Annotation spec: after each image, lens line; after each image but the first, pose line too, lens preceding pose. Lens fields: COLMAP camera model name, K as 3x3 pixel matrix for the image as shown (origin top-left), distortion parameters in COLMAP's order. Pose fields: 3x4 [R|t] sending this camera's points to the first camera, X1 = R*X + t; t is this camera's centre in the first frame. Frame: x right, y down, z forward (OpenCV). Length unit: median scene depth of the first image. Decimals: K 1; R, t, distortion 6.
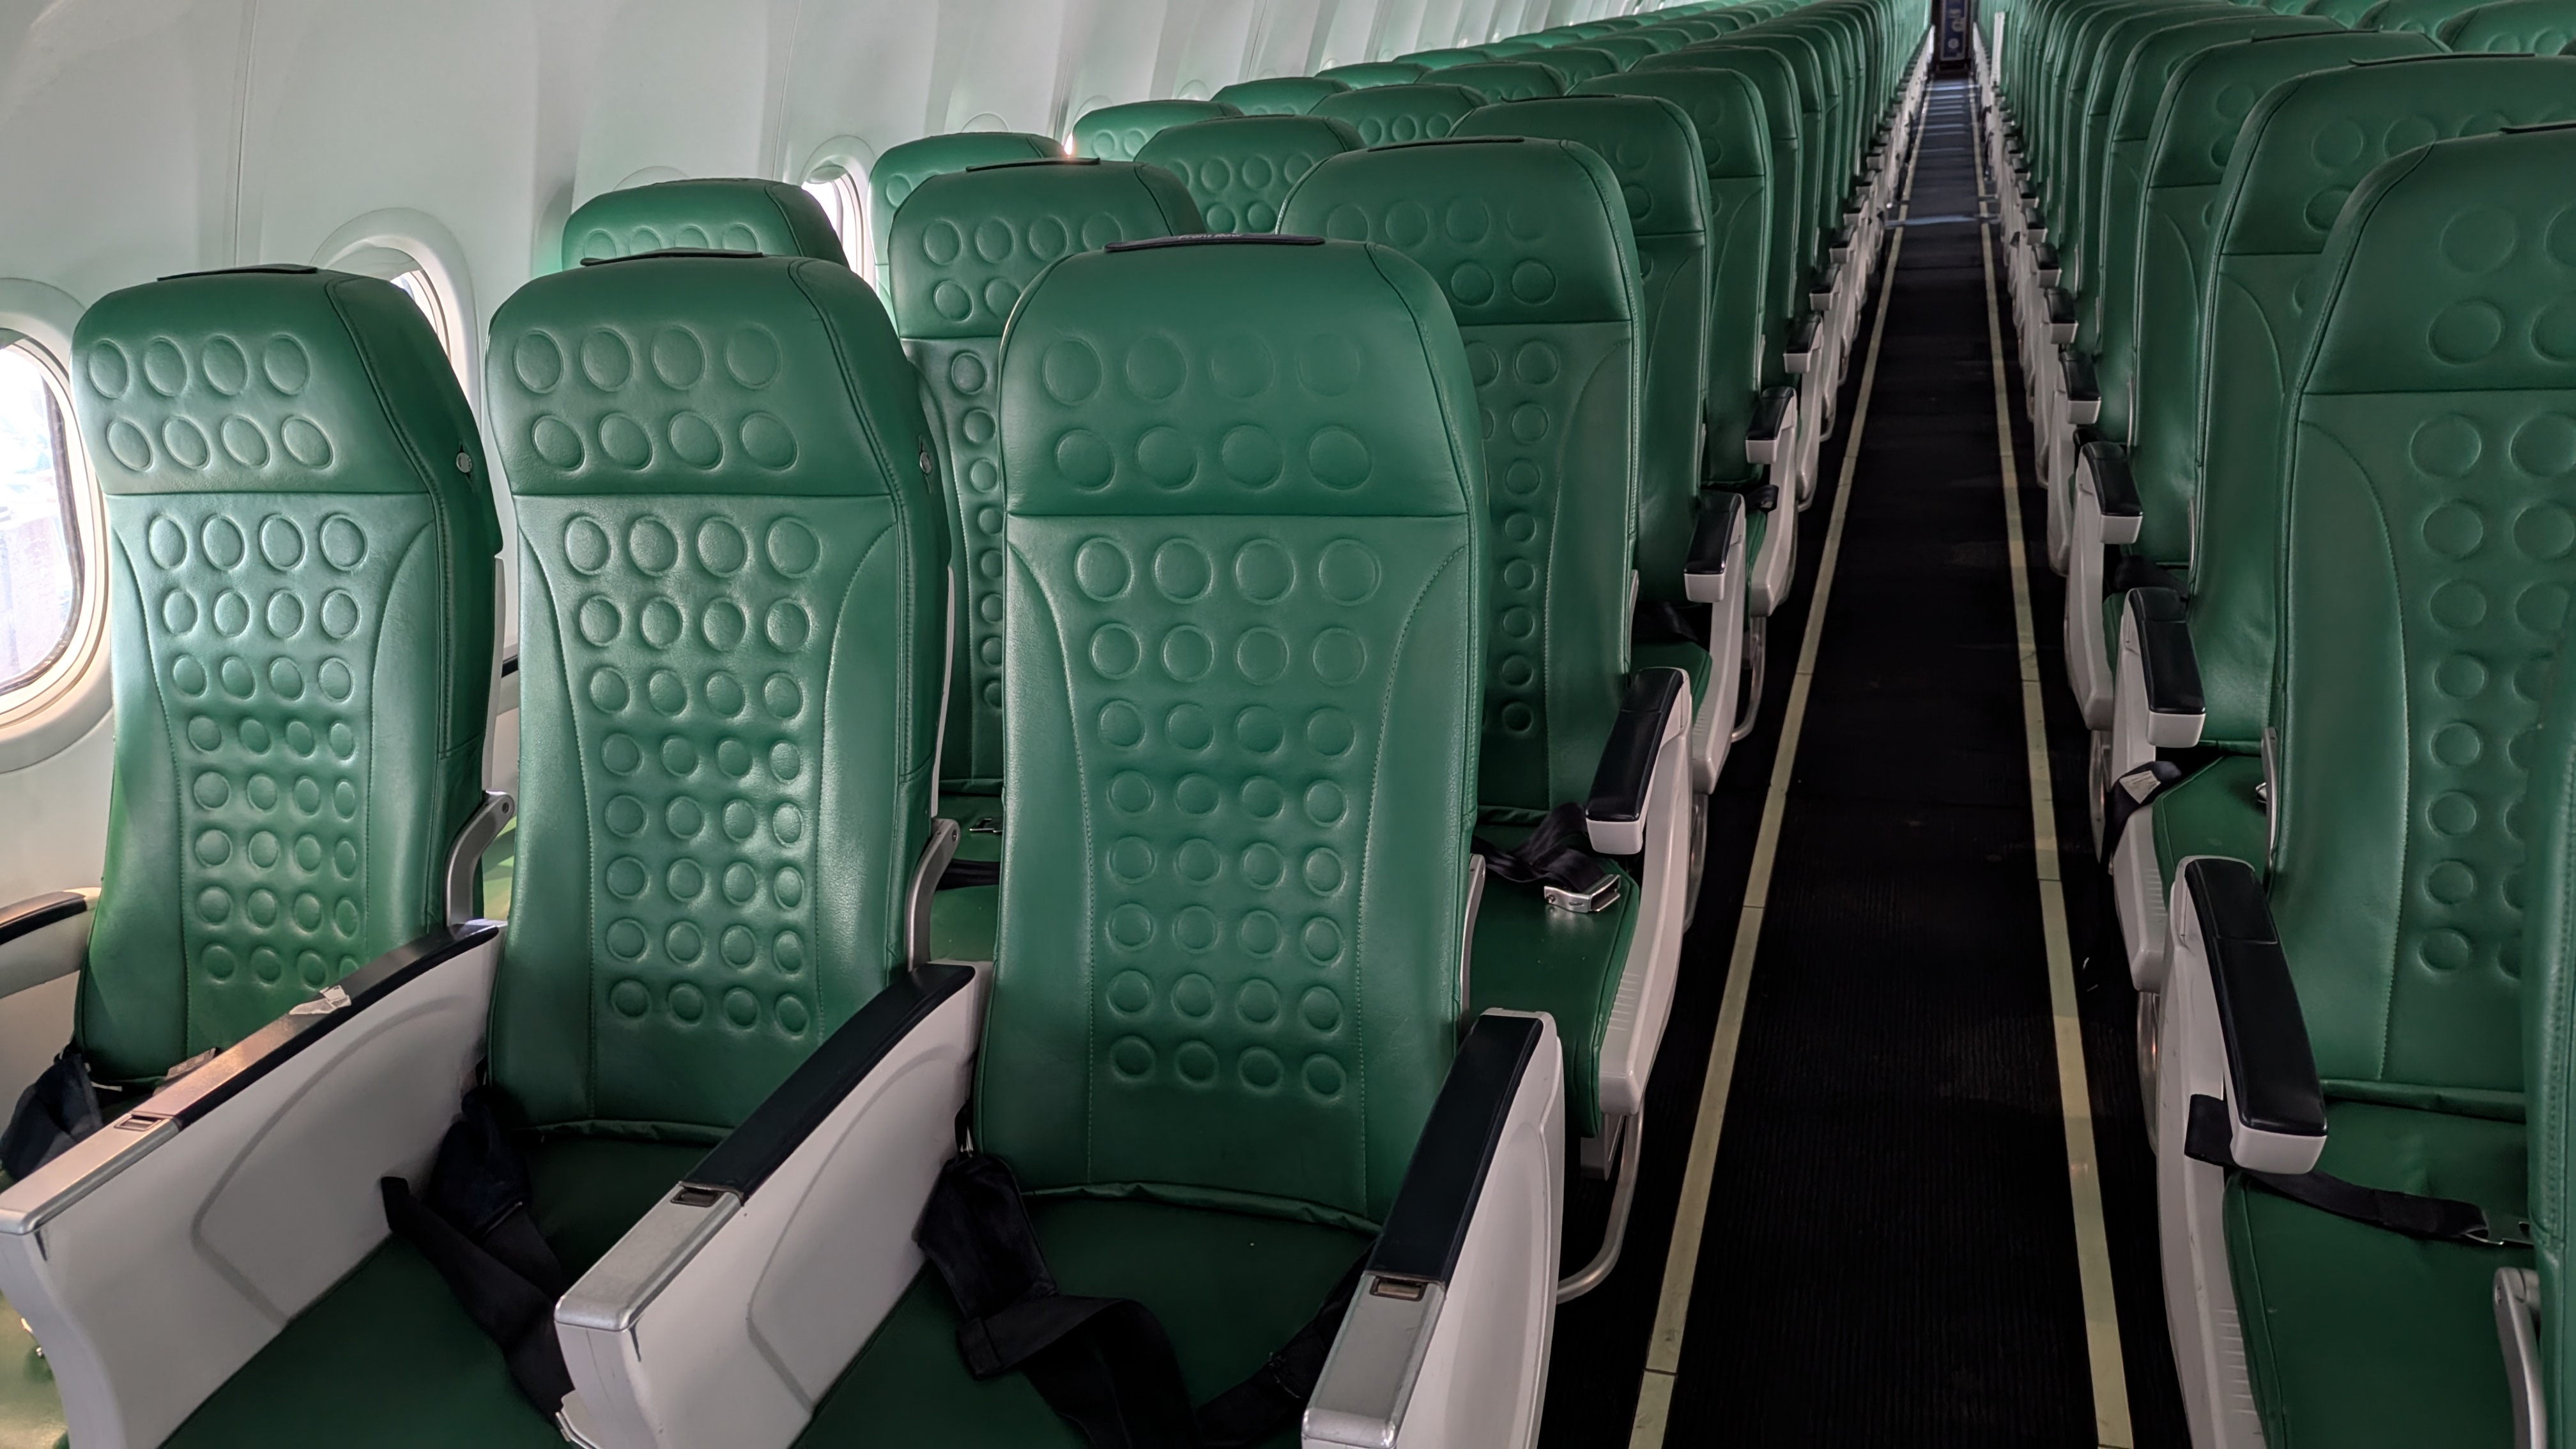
lens RADIAL K [[1858.3, 0, 1291.5], [0, 1858.3, 714.6], [0, 0, 1]] dist [0.071786, -0.083575]
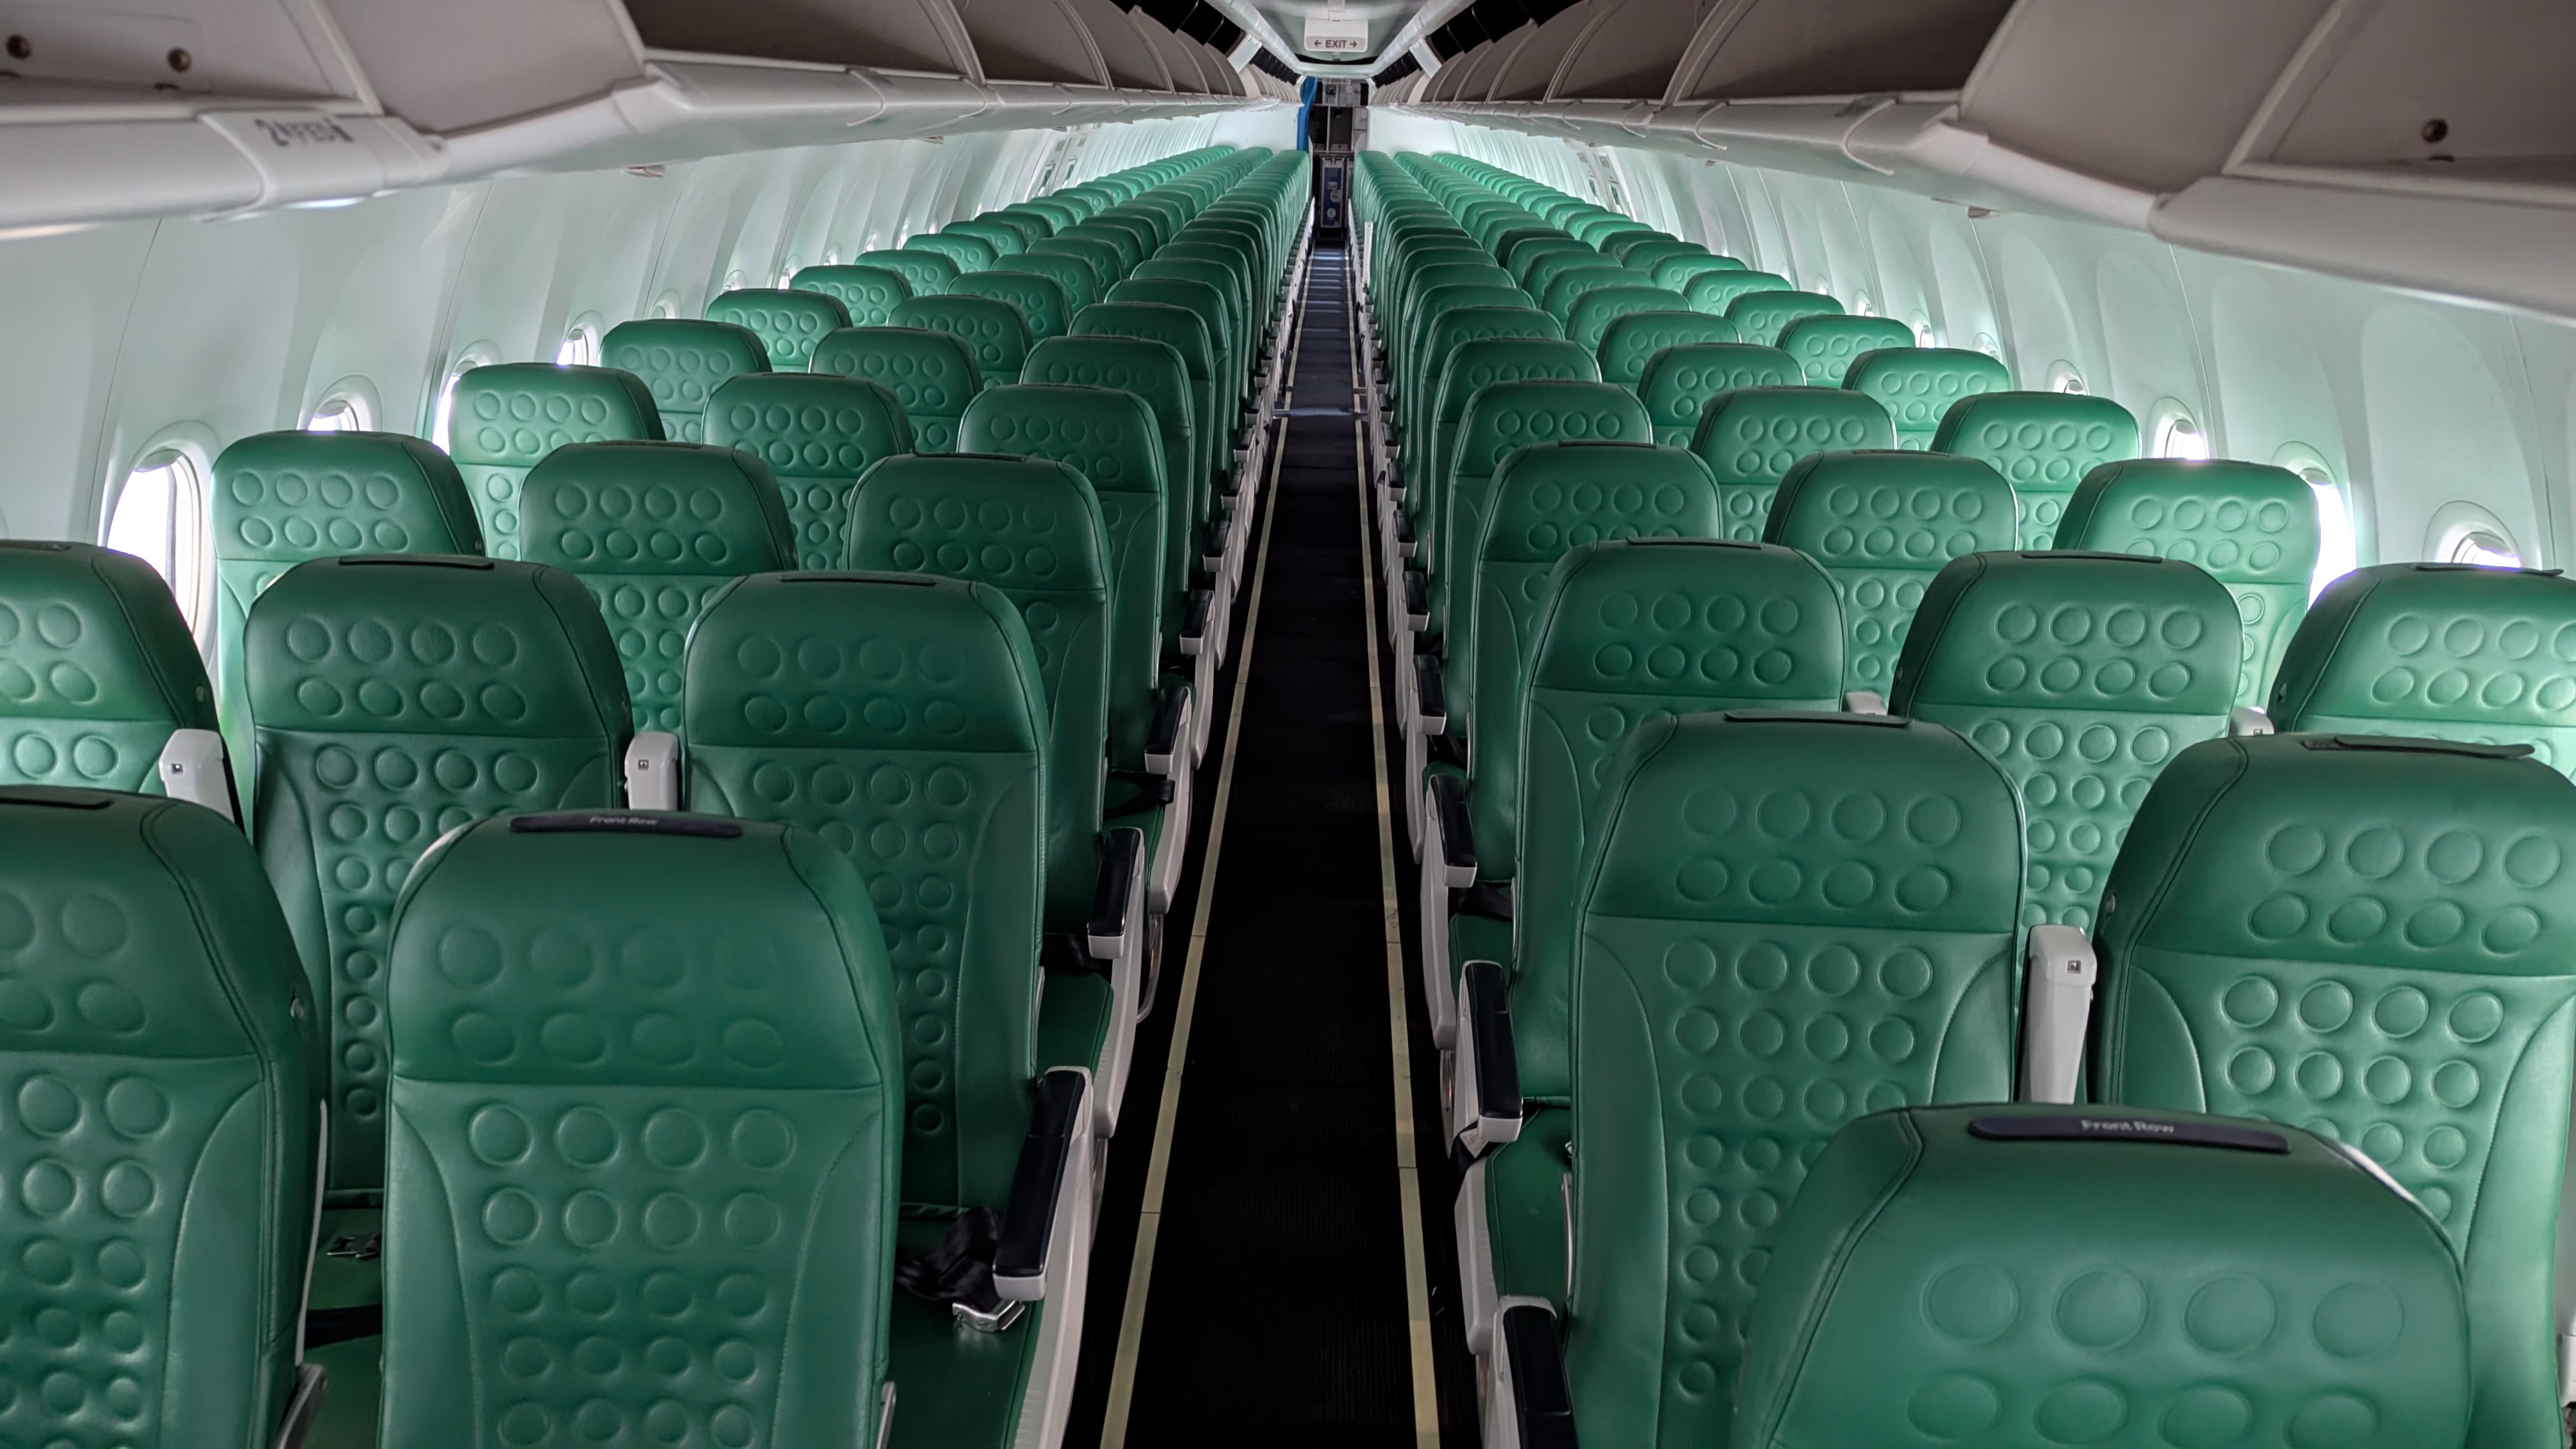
lens RADIAL K [[1858.3, 0, 1291.5], [0, 1858.3, 714.6], [0, 0, 1]] dist [0.071786, -0.083575]
pose [[0.951158, 0.007829, 0.308605, -0.008601], [0.004060, 0.999275, -0.037862, -0.184093], [-0.308678, 0.037266, 0.950436, -0.058354]]
